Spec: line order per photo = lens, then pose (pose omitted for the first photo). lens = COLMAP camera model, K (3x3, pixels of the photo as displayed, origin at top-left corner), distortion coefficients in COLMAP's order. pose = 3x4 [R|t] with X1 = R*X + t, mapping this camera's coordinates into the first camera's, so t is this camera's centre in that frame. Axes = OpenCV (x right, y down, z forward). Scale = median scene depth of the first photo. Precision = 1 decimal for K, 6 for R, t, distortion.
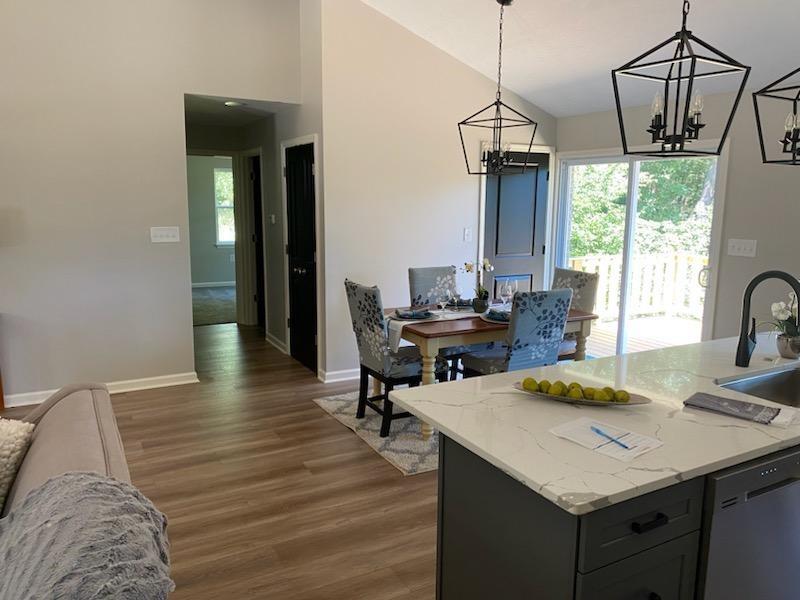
lens RADIAL K [[607.1, 0, 400.0], [0, 607.1, 300.0], [0, 0, 1]] dist [0.046140, -0.001341]
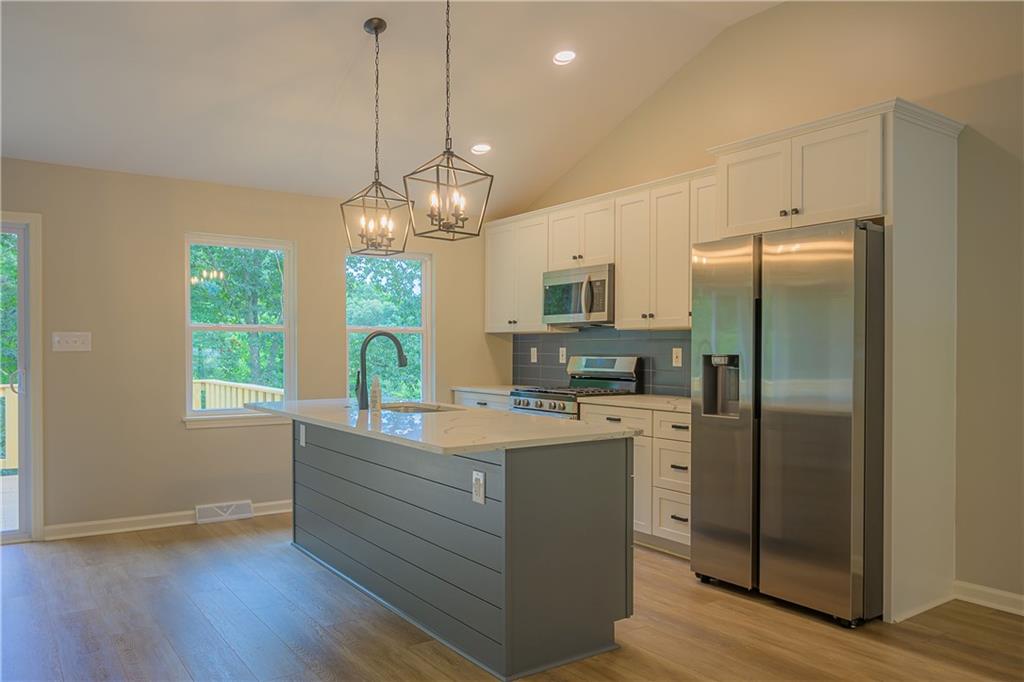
lens RADIAL K [[735.9, 0, 512.0], [0, 735.9, 341.0], [0, 0, 1]] dist [-0.007876, 0.000184]
pose [[-0.106234, -0.001891, 0.994339, -0.547524], [0.161202, 0.986737, 0.019099, -0.005047], [-0.981187, 0.162318, -0.104520, 0.484248]]
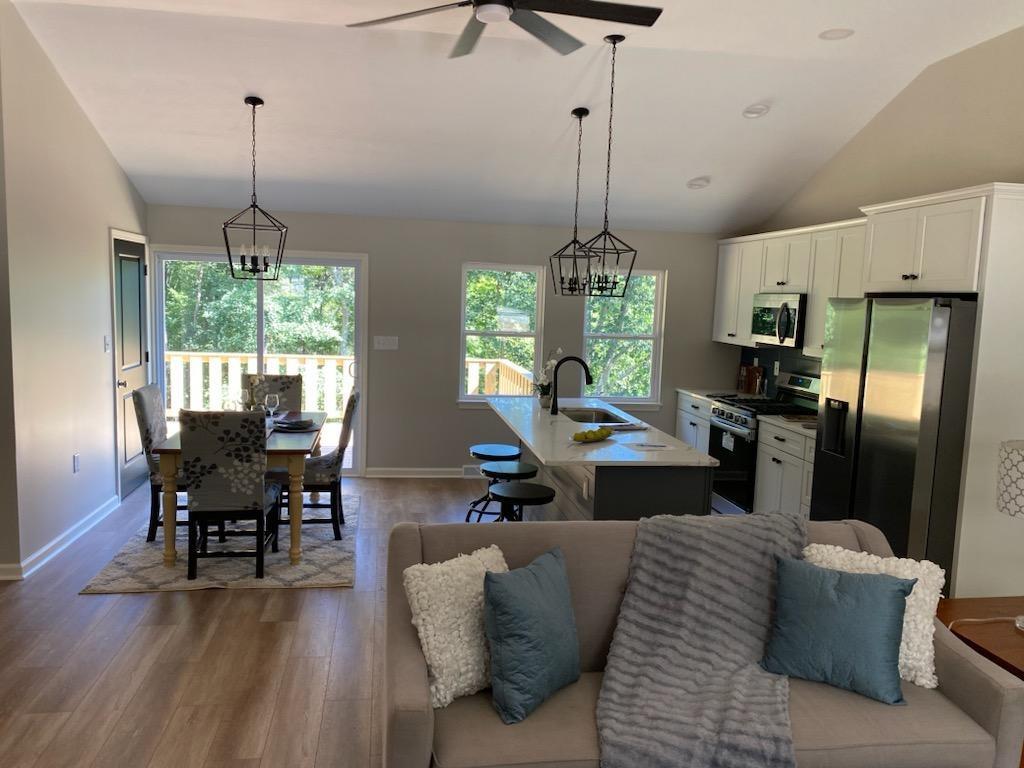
lens RADIAL K [[777.1, 0, 512.0], [0, 777.1, 384.0], [0, 0, 1]] dist [0.046140, -0.001341]
pose [[0.341494, -0.104828, 0.934020, -0.830619], [0.125153, 0.989983, 0.065351, -0.072717], [-0.931514, 0.094579, 0.351193, 0.210105]]
